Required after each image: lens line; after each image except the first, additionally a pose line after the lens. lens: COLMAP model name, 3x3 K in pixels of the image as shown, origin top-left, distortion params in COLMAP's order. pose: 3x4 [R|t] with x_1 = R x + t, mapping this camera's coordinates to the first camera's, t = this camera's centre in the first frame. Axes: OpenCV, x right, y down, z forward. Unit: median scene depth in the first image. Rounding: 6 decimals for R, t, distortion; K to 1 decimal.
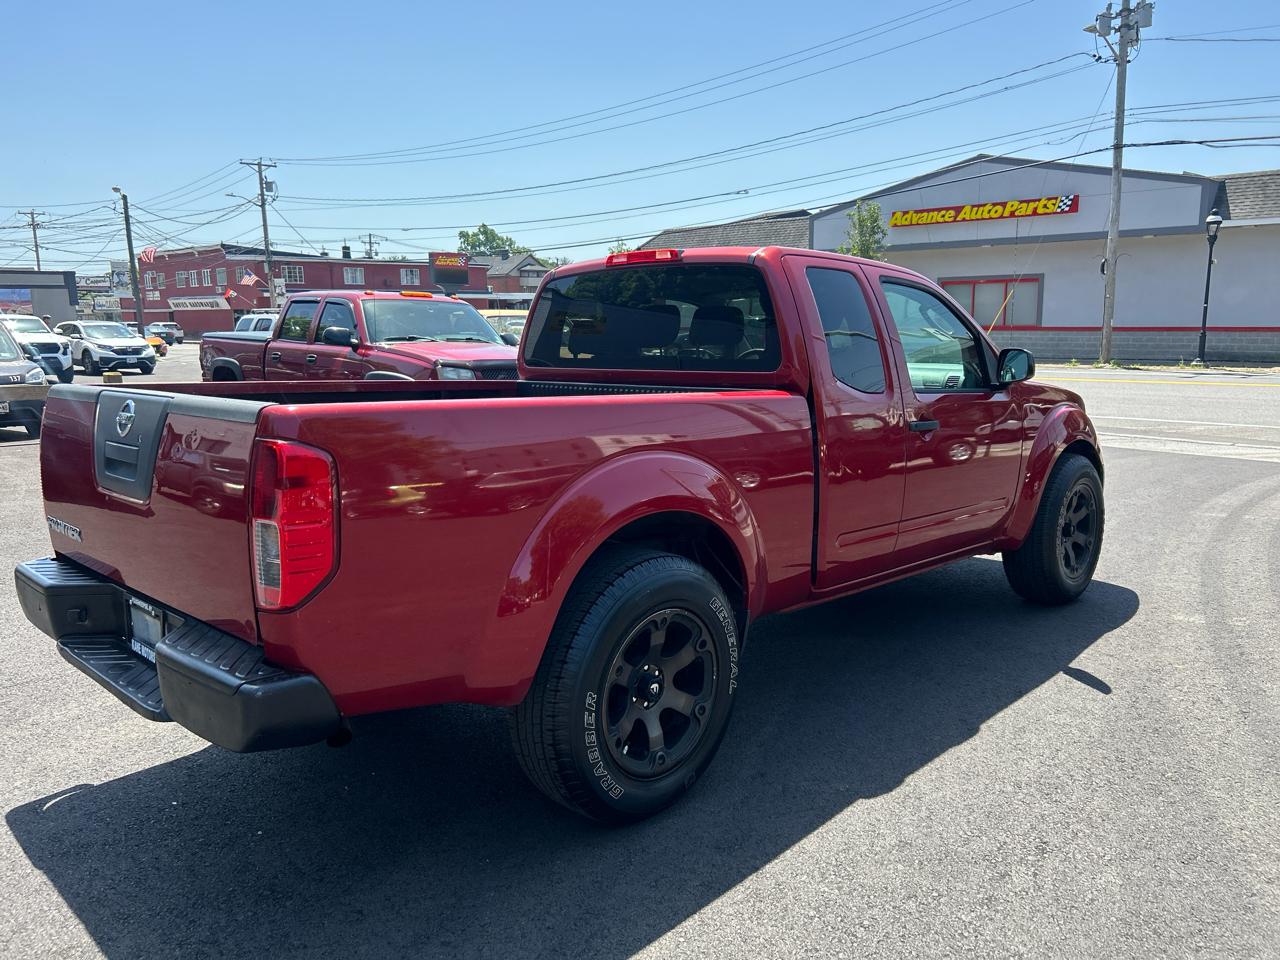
lens RADIAL K [[965.0, 0, 653.1], [0, 965.0, 488.5], [0, 0, 1]] dist [0.040654, -0.044290]
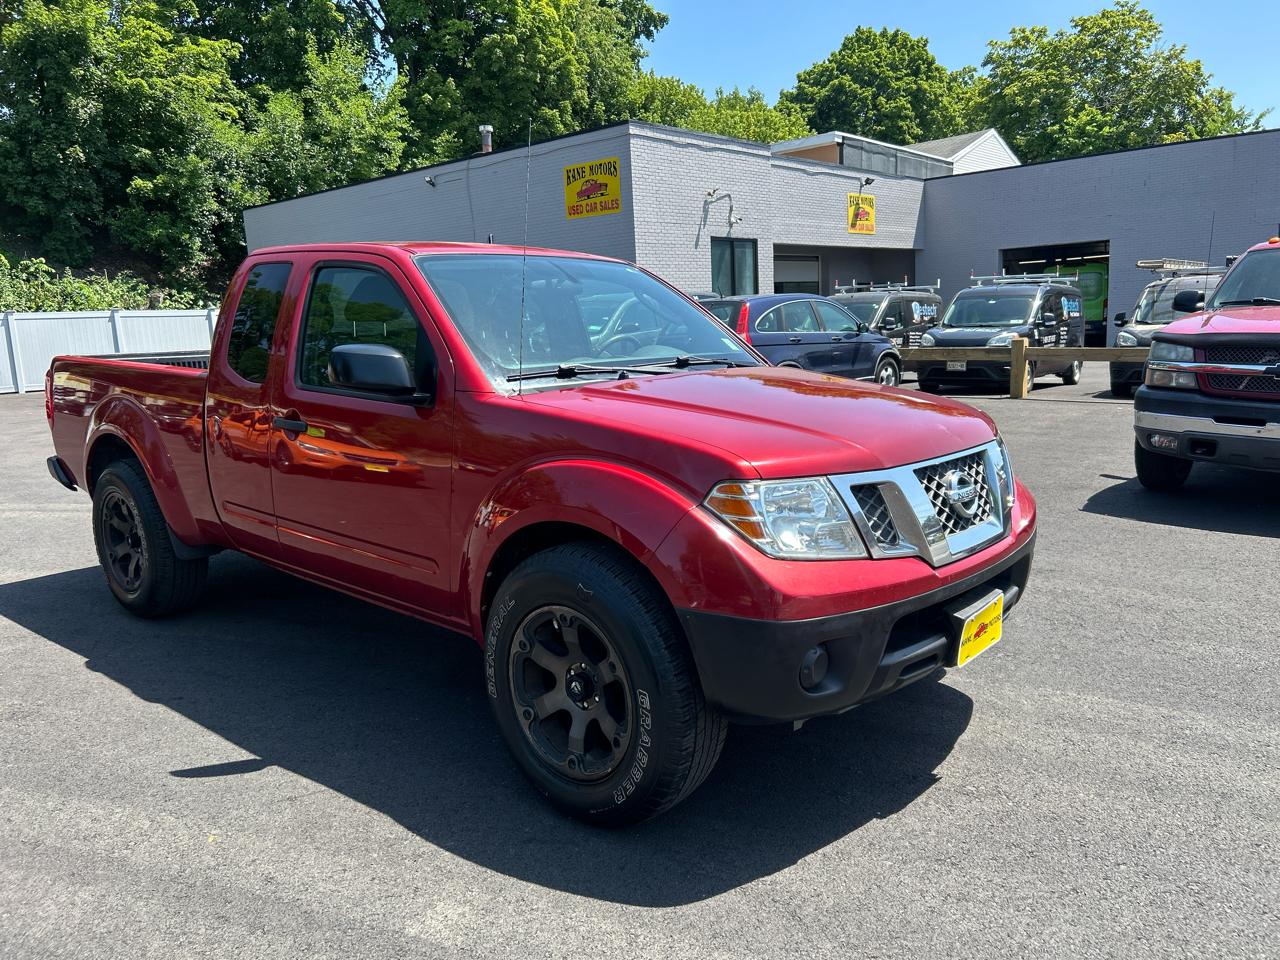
lens RADIAL K [[965.0, 0, 646.2], [0, 965.0, 485.1], [0, 0, 1]] dist [0.040654, -0.044290]
pose [[0.034234, 0.176634, -0.983681, 0.076901], [-0.130470, 0.976625, 0.170826, -0.013438], [0.990861, 0.122493, 0.056479, 0.081593]]
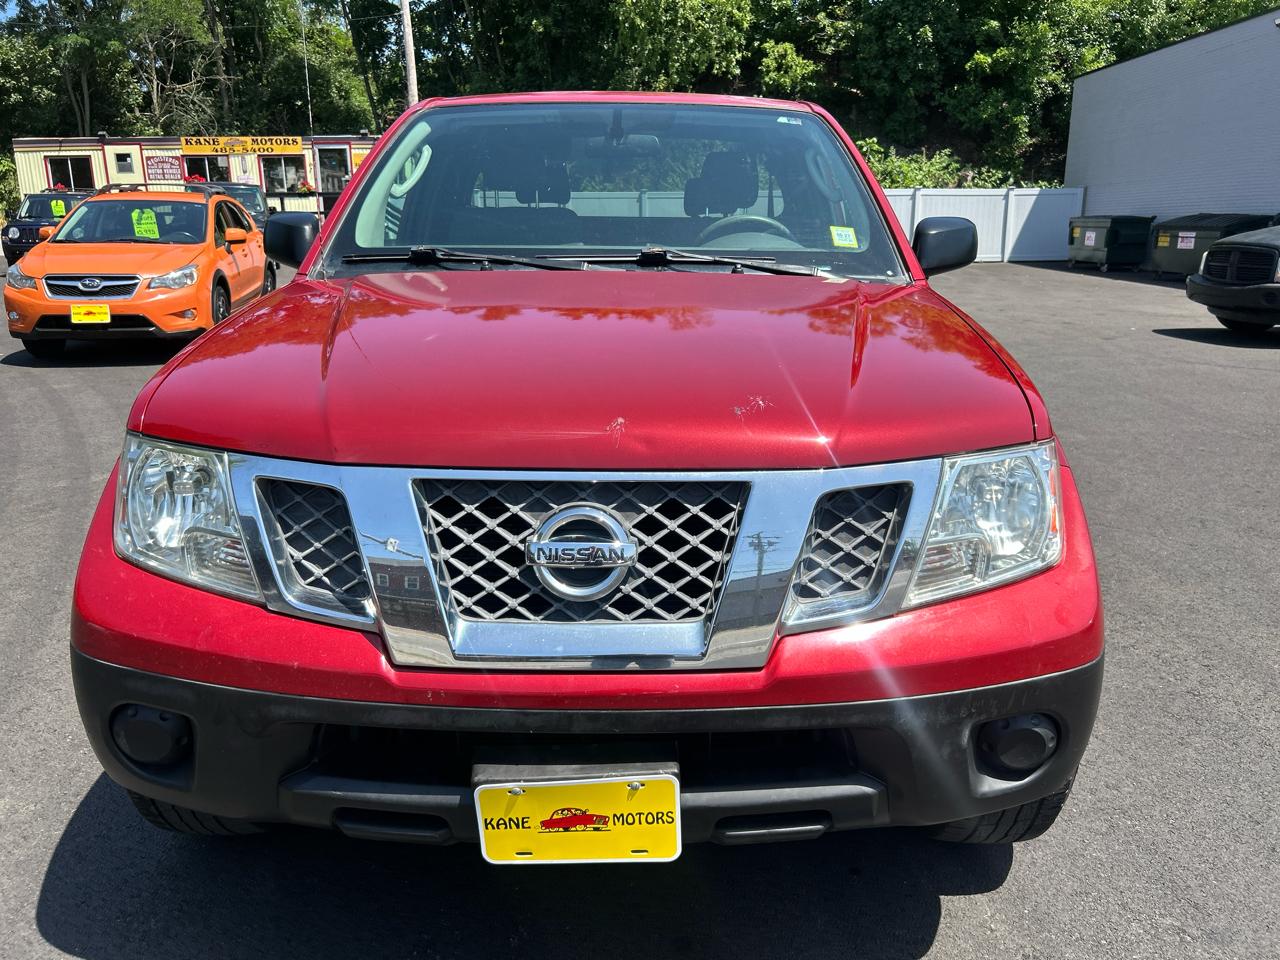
lens RADIAL K [[965.0, 0, 642.4], [0, 965.0, 476.7], [0, 0, 1]] dist [0.040654, -0.044290]
pose [[-0.726088, 0.185859, -0.662007, 0.050645], [-0.108138, 0.919929, 0.376877, -0.016954], [0.679045, 0.345234, -0.647851, 0.109377]]
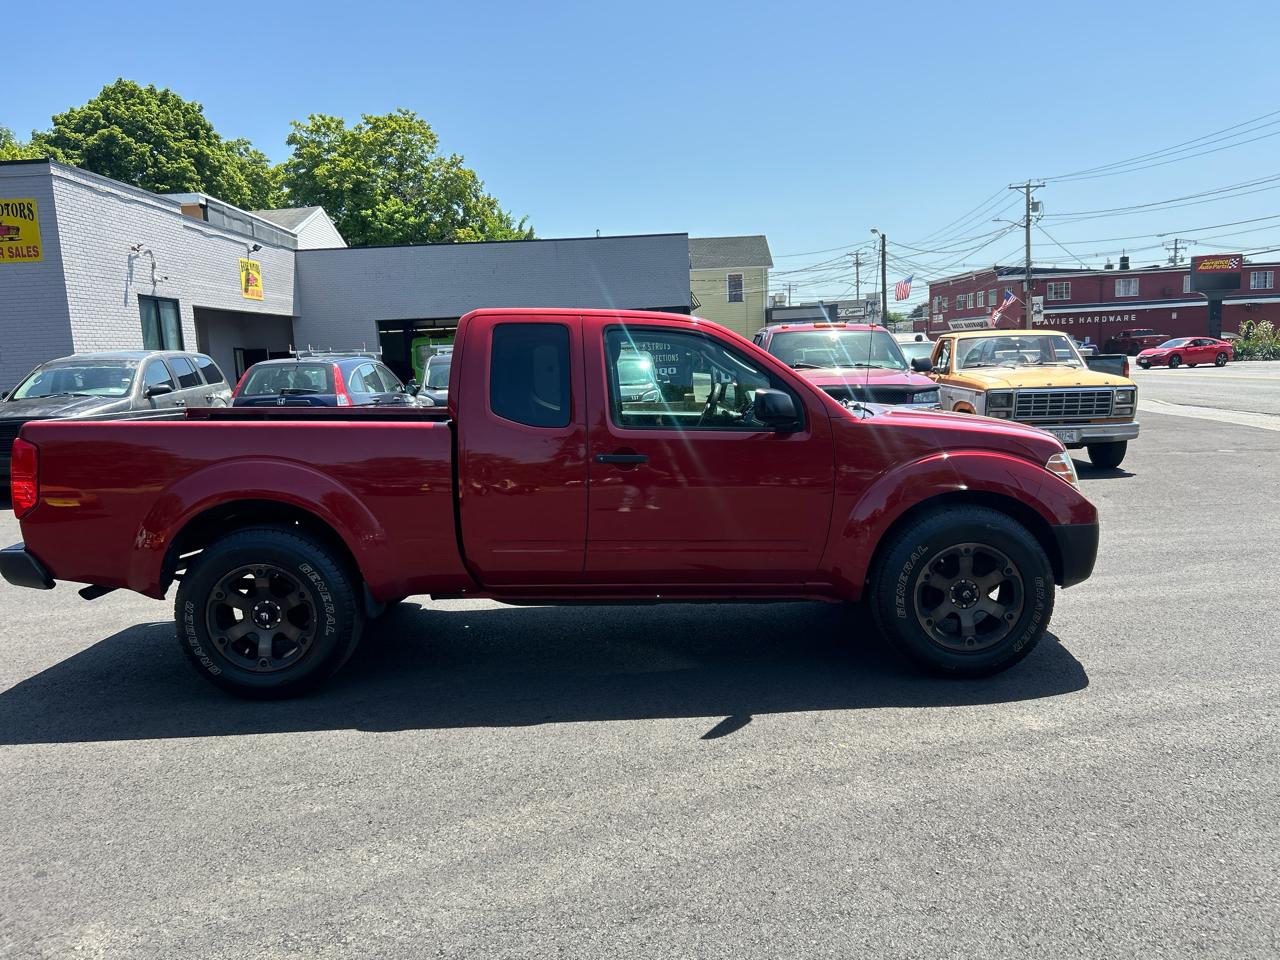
lens RADIAL K [[965.0, 0, 652.6], [0, 965.0, 479.7], [0, 0, 1]] dist [0.040654, -0.044290]
pose [[0.699710, 0.072262, -0.710763, 0.068796], [-0.089306, 0.995915, 0.013336, -0.003772], [0.708823, 0.054144, 0.703305, 0.015742]]
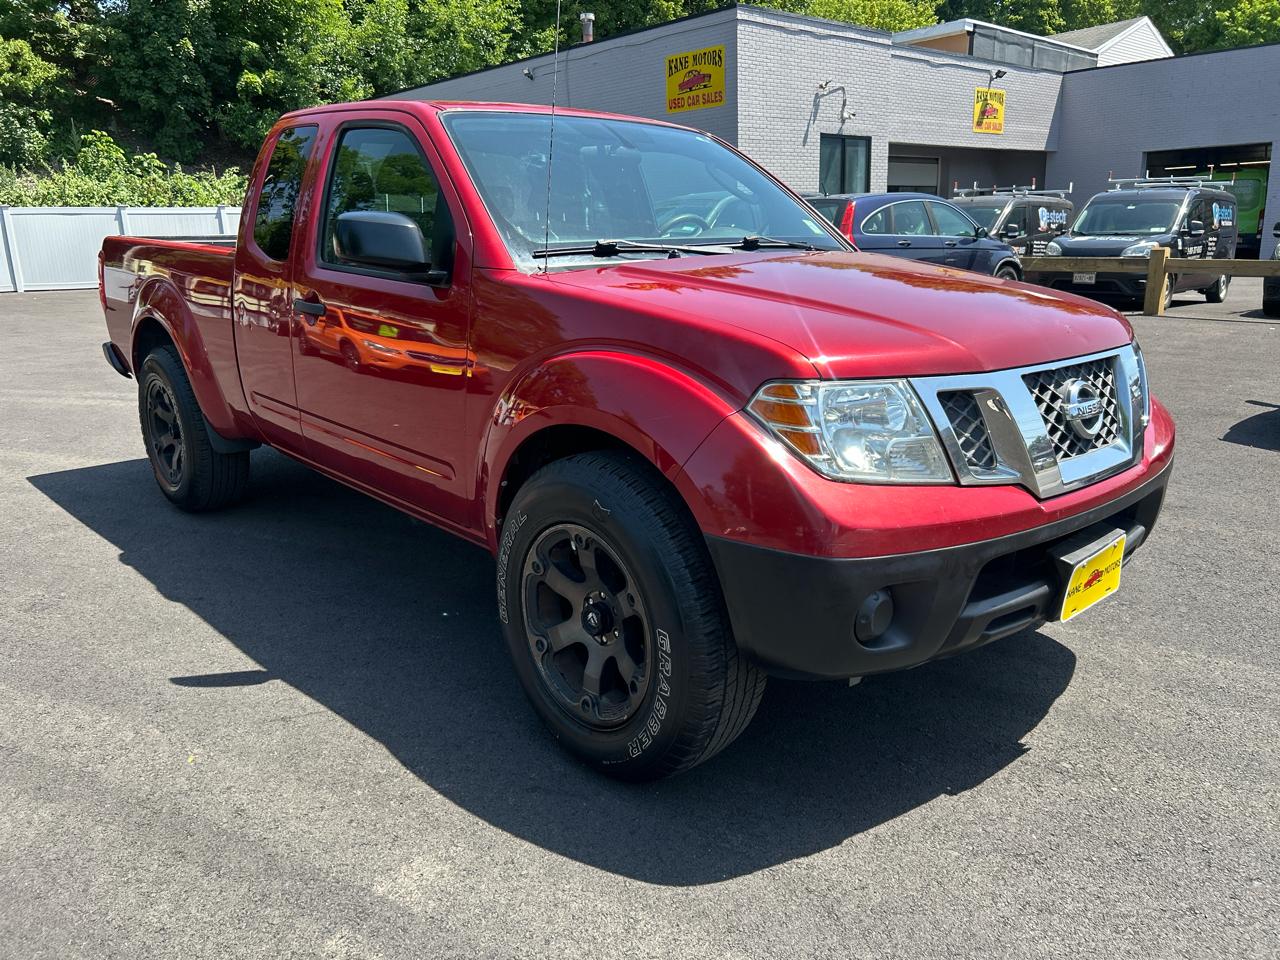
lens RADIAL K [[965.0, 0, 636.1], [0, 965.0, 486.6], [0, 0, 1]] dist [0.040654, -0.044290]
pose [[-0.082574, 0.264241, -0.960915, 0.069762], [-0.144539, 0.950838, 0.273890, -0.011963], [0.986048, 0.161506, -0.040321, 0.084364]]
